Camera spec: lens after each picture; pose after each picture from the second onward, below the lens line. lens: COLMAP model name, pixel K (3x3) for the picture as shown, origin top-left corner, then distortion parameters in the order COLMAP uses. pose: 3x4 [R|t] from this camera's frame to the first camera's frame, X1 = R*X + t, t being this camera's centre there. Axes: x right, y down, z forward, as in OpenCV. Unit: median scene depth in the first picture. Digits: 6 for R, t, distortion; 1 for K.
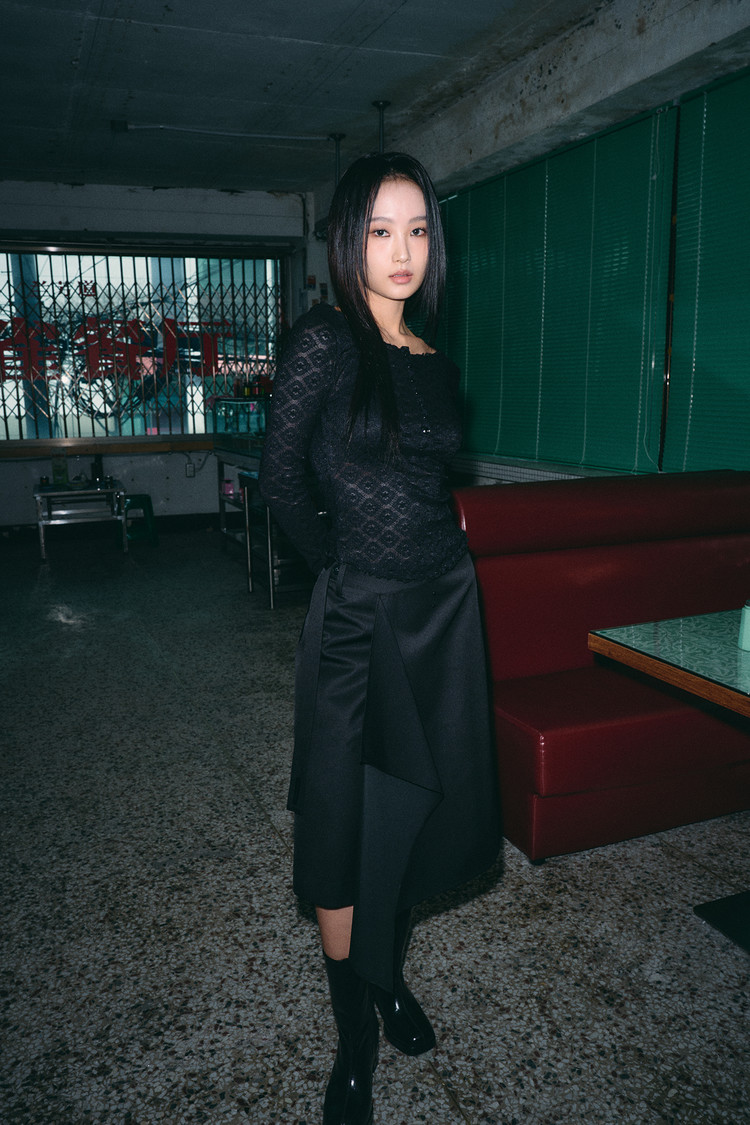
lens RADIAL K [[932.2, 0, 362.6], [0, 932.2, 548.4], [0, 0, 1]] dist [-0.052545, 0.168757]
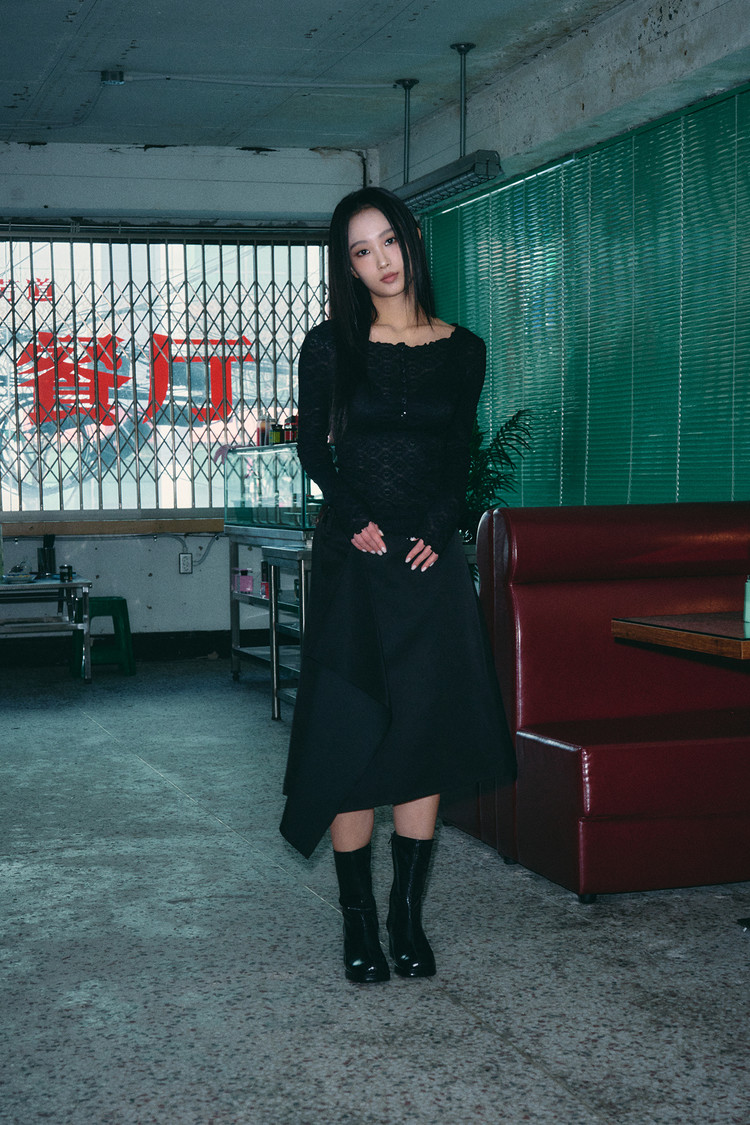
lens RADIAL K [[1732.4, 0, 375.0], [0, 1732.4, 562.5], [0, 0, 1]] dist [0.016084, 0.107256]
pose [[0.998052, 0.005249, -0.062164, 0.035066], [-0.012466, 0.993138, -0.116282, 0.087197], [0.061127, 0.116830, 0.991269, -0.306268]]
